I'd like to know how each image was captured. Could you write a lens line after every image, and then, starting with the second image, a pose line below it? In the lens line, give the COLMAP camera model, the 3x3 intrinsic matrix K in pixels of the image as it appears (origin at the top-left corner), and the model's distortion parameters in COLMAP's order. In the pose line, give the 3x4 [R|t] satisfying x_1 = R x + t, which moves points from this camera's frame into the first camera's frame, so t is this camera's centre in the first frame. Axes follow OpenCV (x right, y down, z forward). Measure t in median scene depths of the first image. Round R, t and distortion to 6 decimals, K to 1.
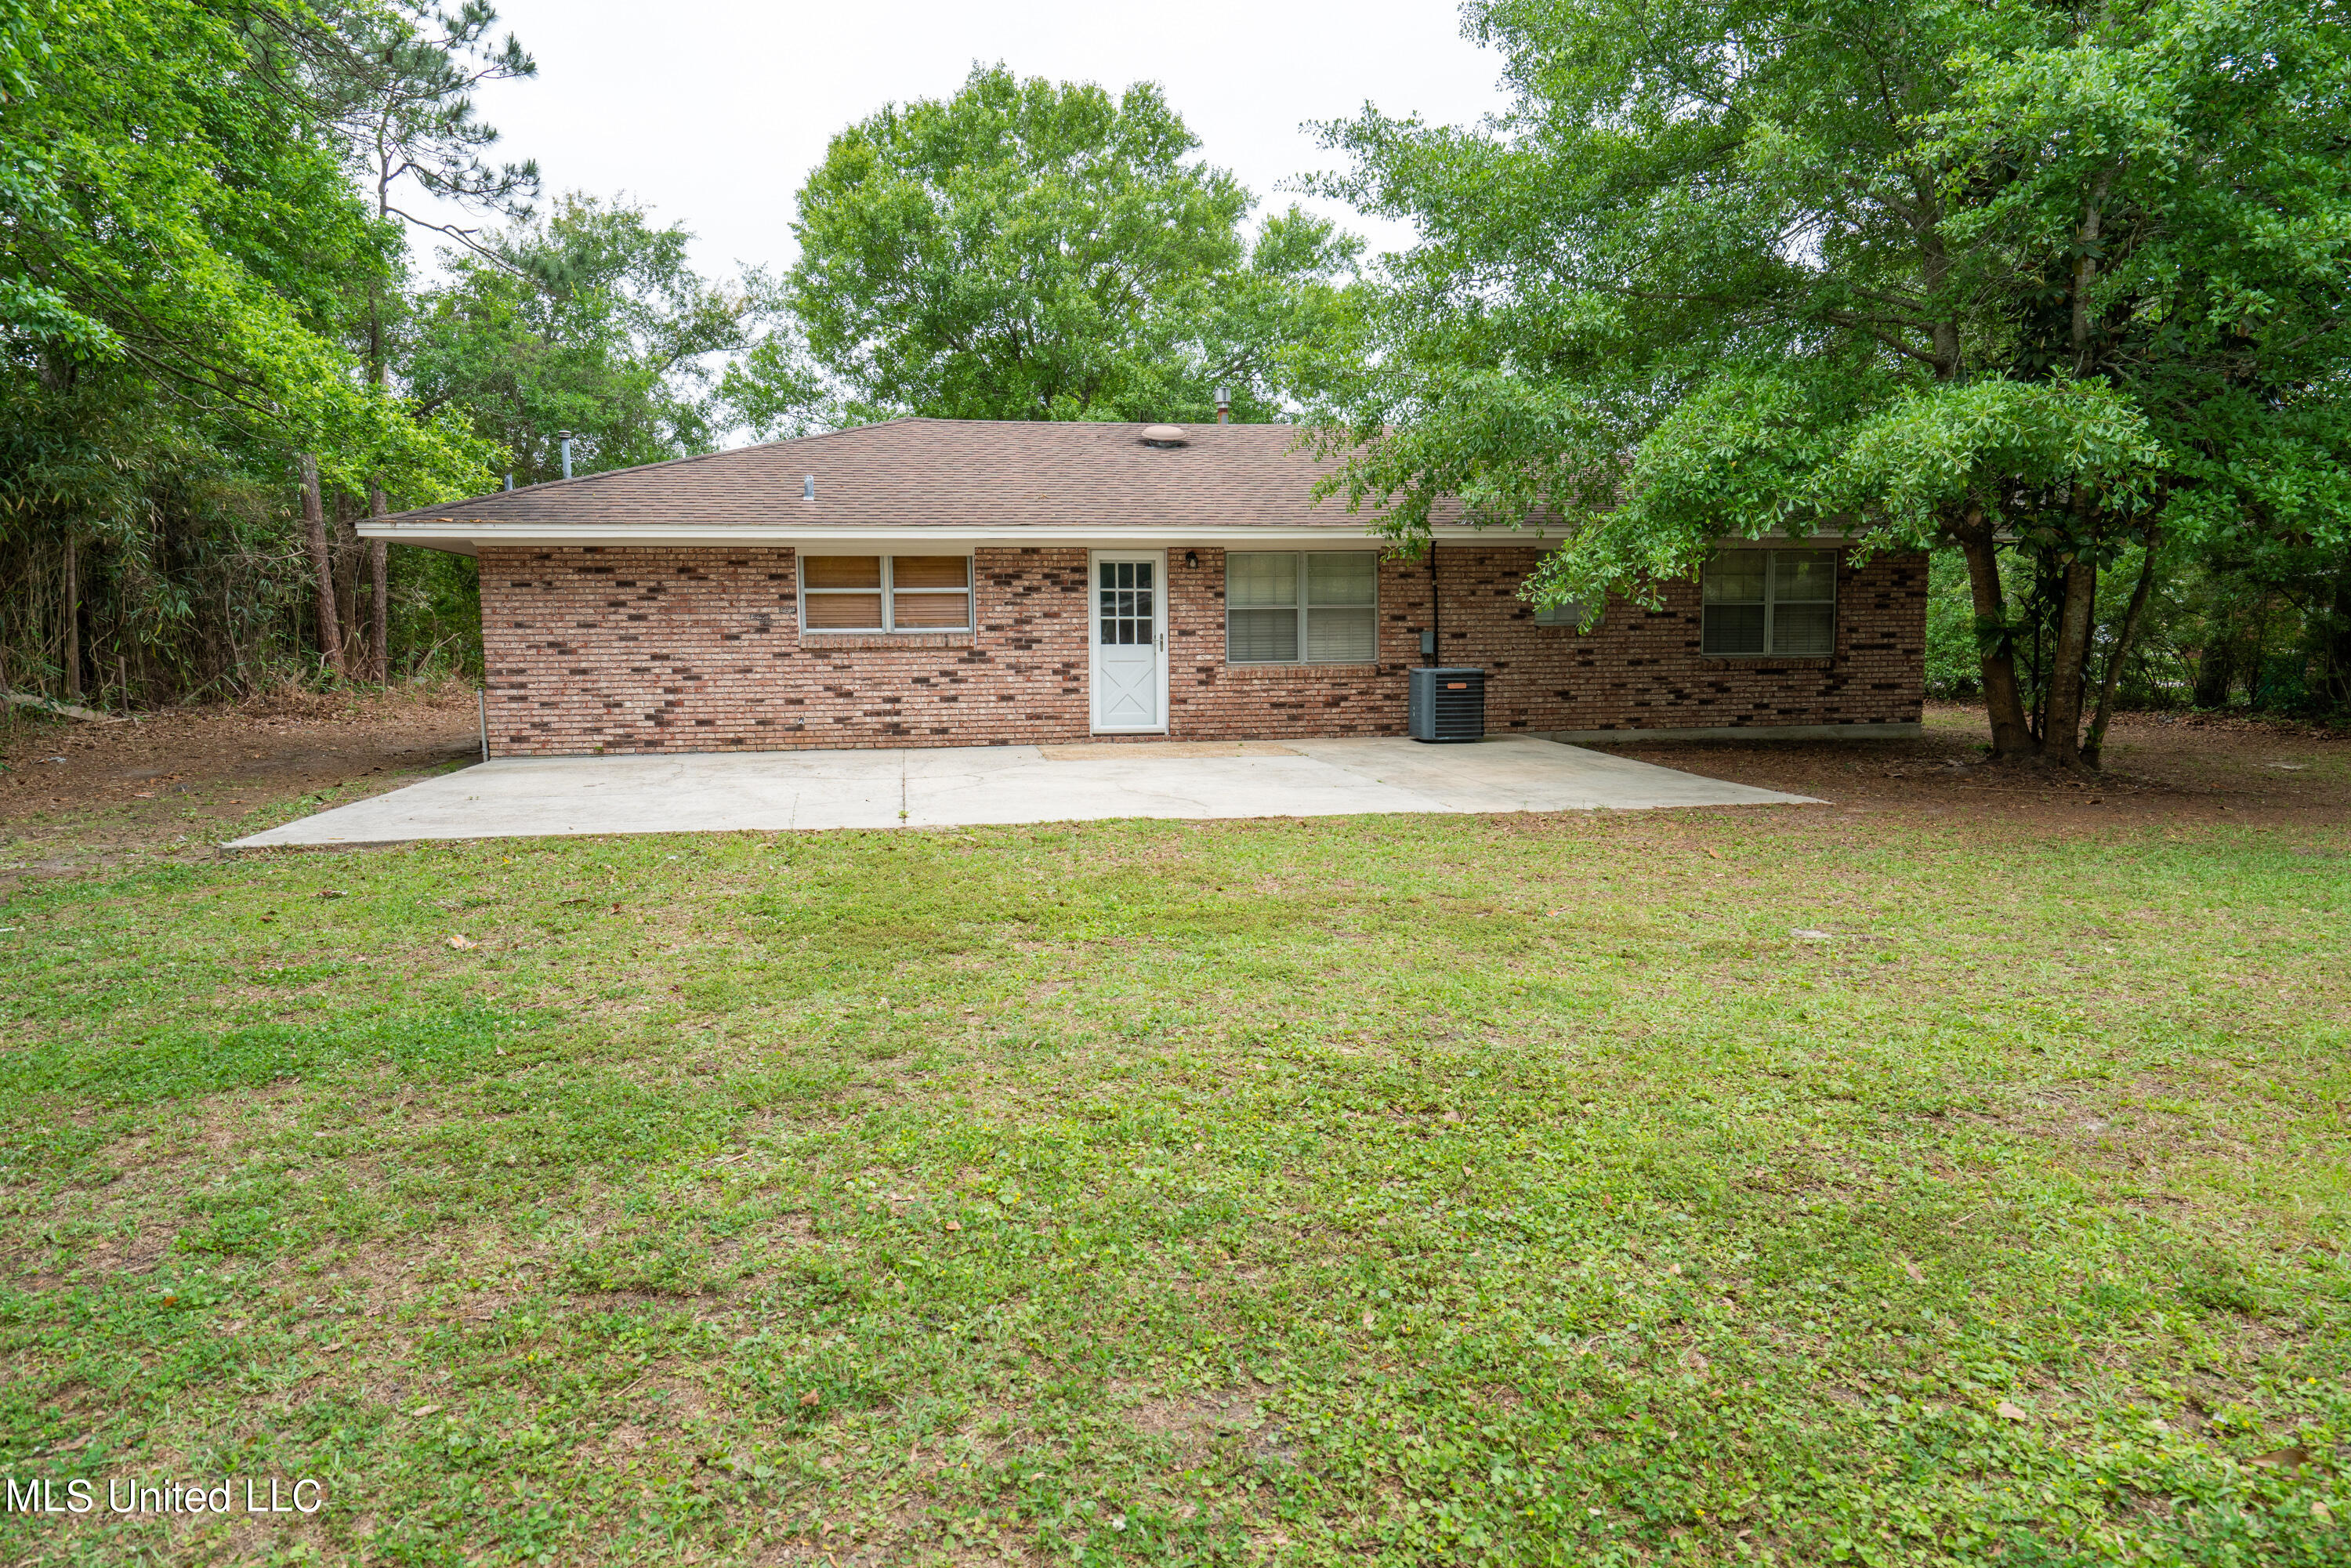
lens RADIAL K [[1524.3, 0, 1175.5], [0, 1524.3, 784.0], [0, 0, 1]] dist [0.018921, 0.001032]
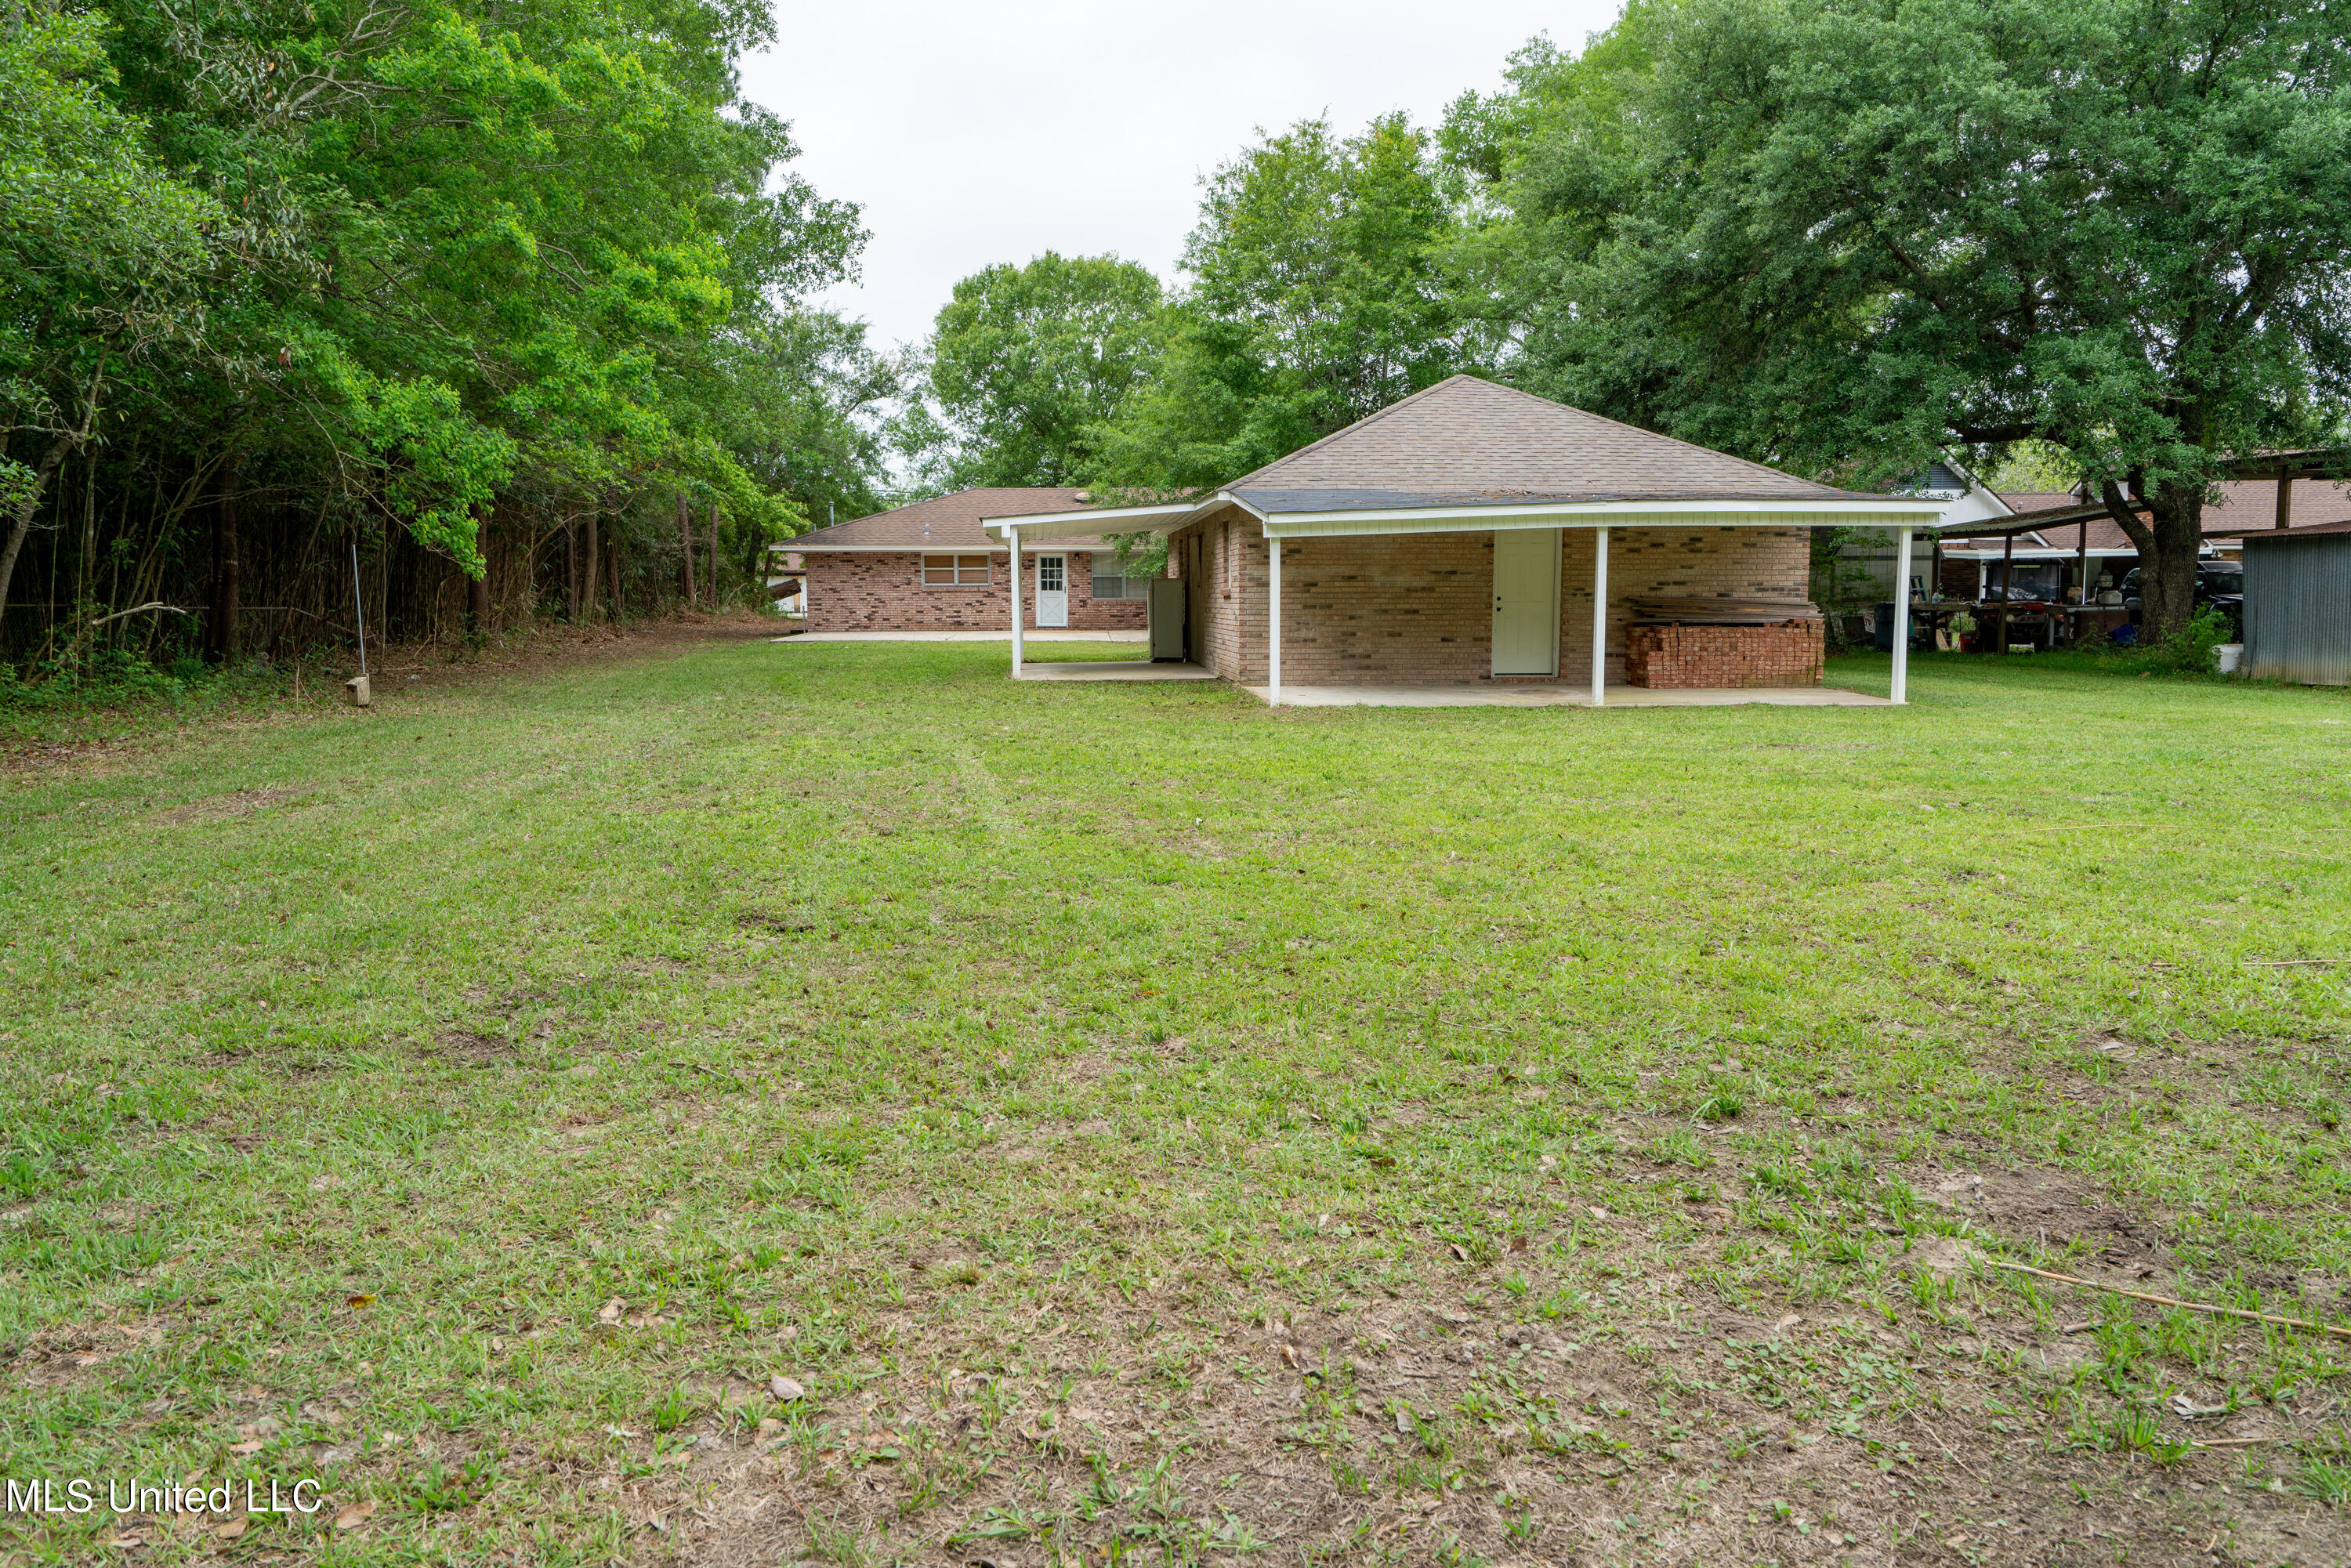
lens RADIAL K [[1855.5, 0, 1175.5], [0, 1855.5, 784.0], [0, 0, 1]] dist [0.001034, -0.001033]
pose [[0.992619, 0.020503, -0.119531, 0.308505], [-0.018996, 0.999725, 0.013730, 0.102301], [0.119780, -0.011358, 0.992735, -1.137567]]
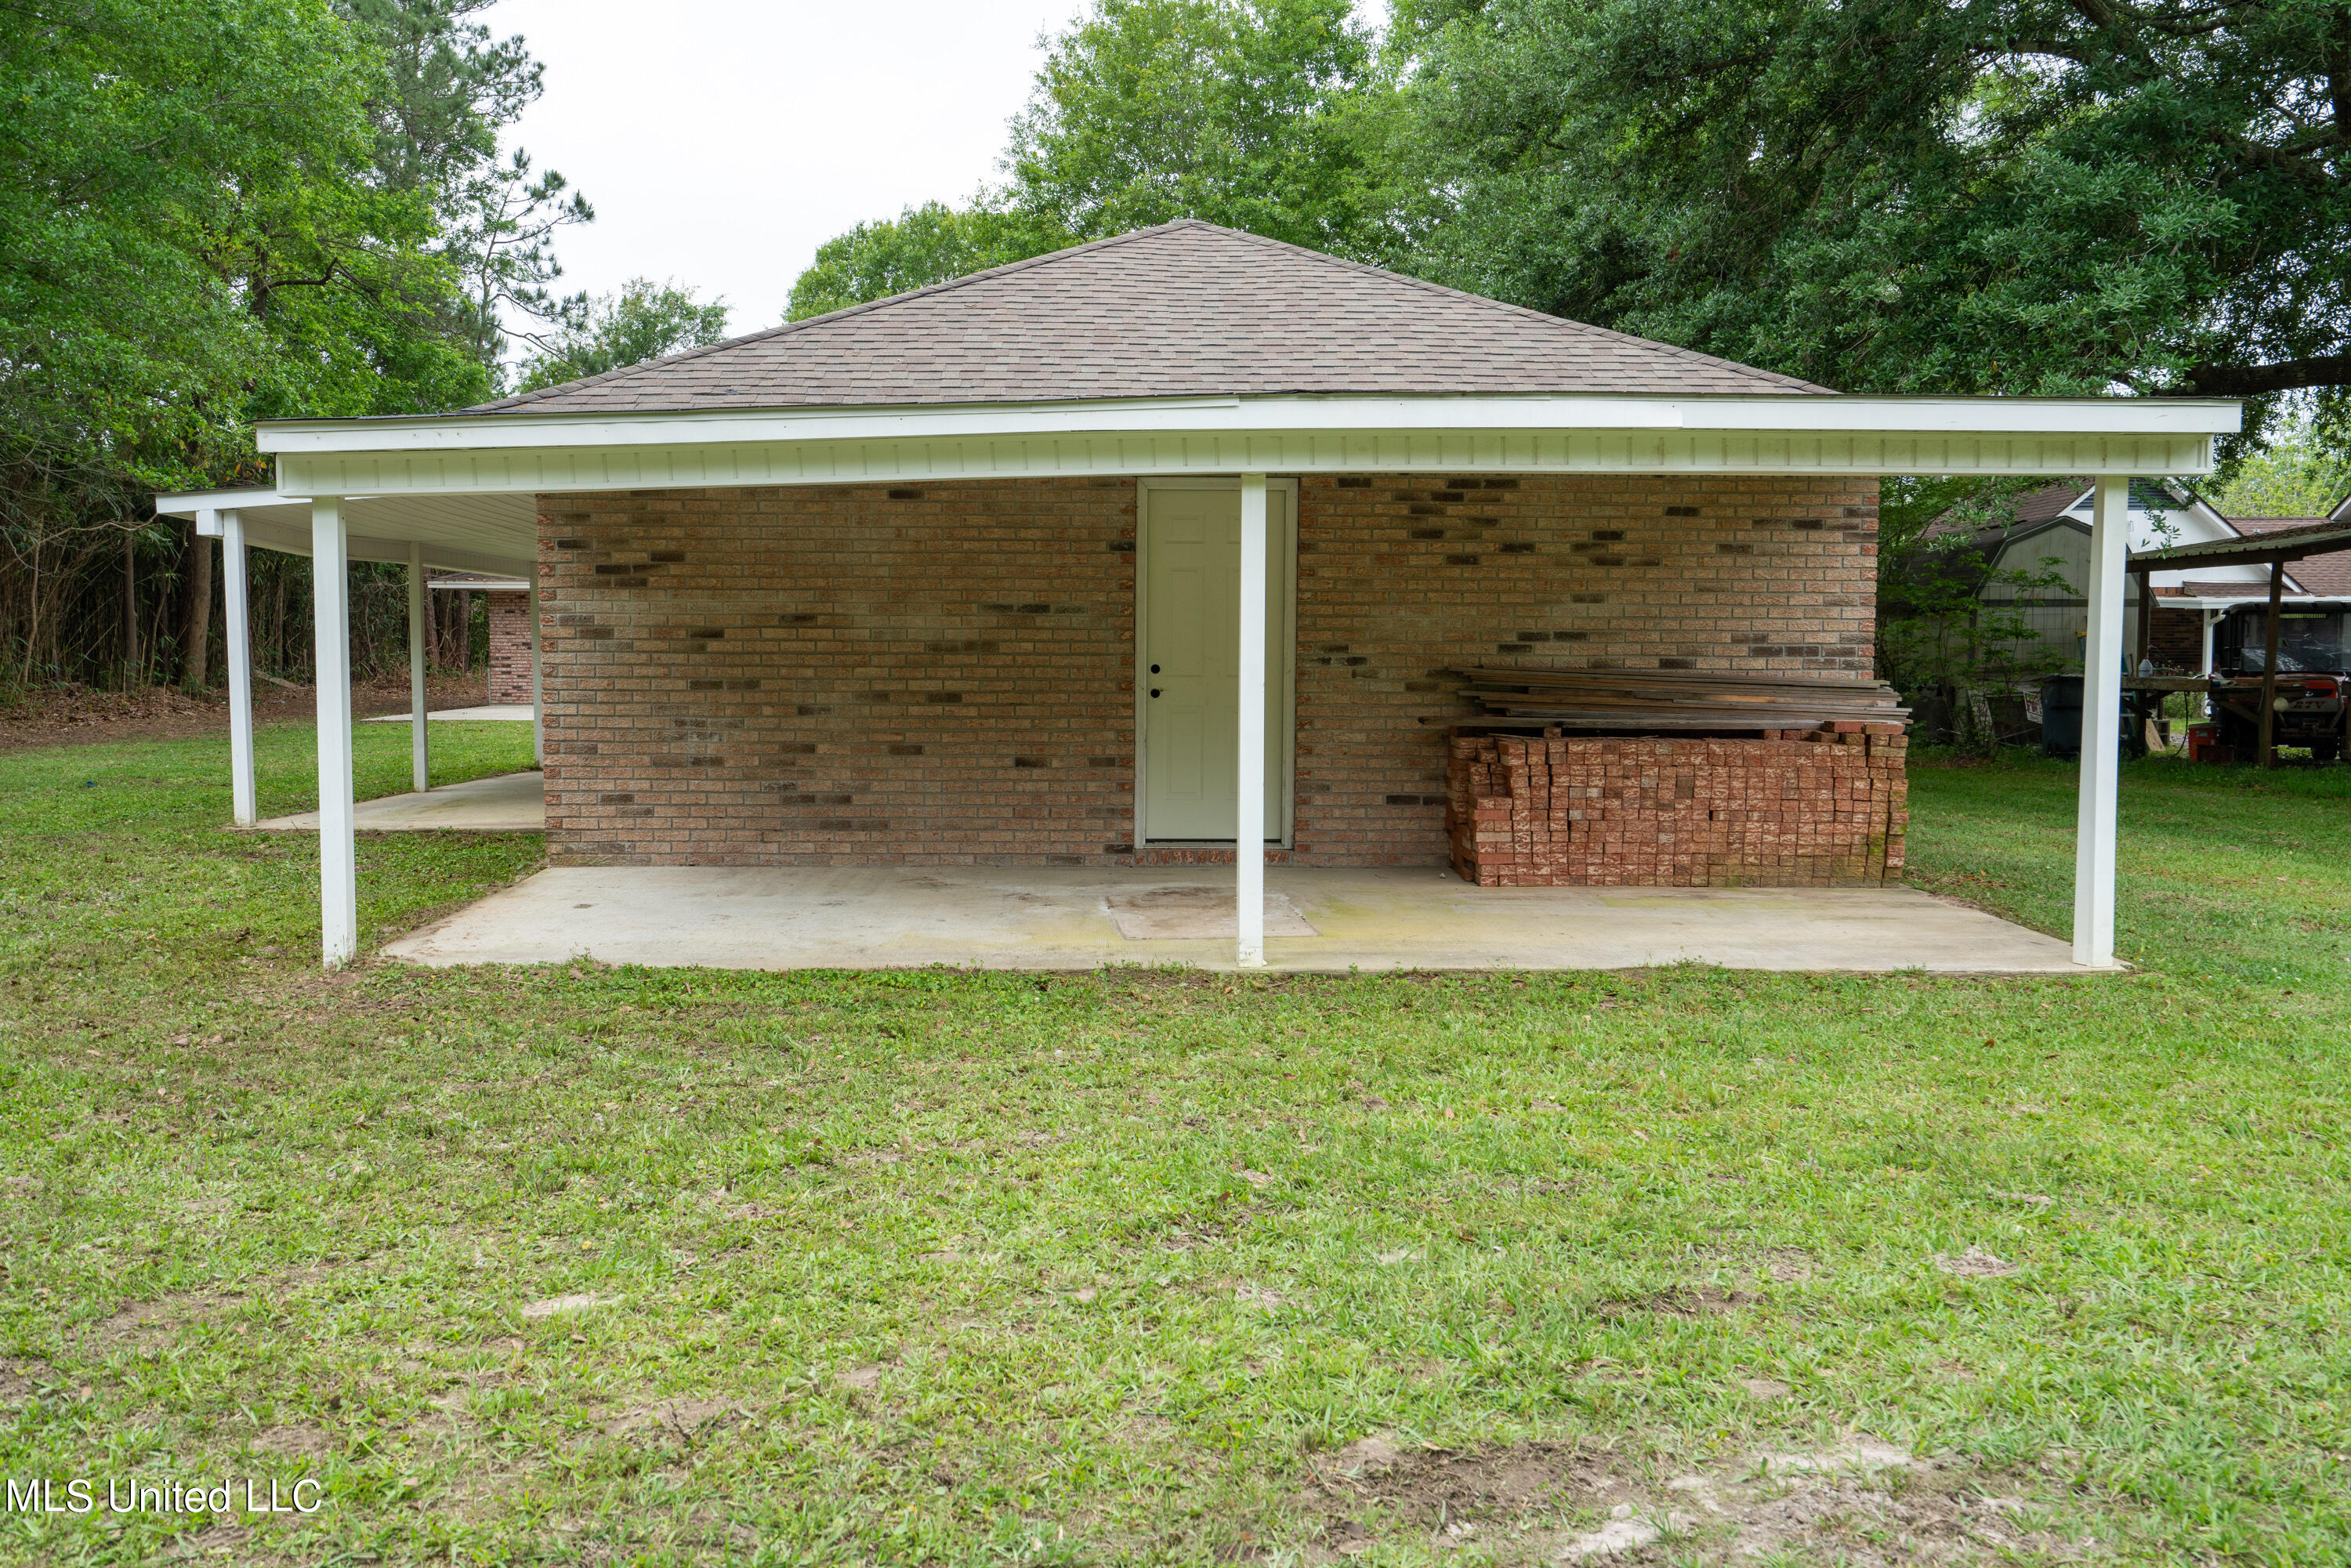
lens RADIAL K [[2013.7, 0, 1175.5], [0, 2013.7, 784.0], [0, 0, 1]] dist [0.005430, 0.007809]
pose [[0.985324, 0.025098, -0.168839, 0.422255], [-0.029337, 0.999313, -0.022656, 0.059385], [0.168154, 0.027277, 0.985383, -0.682400]]
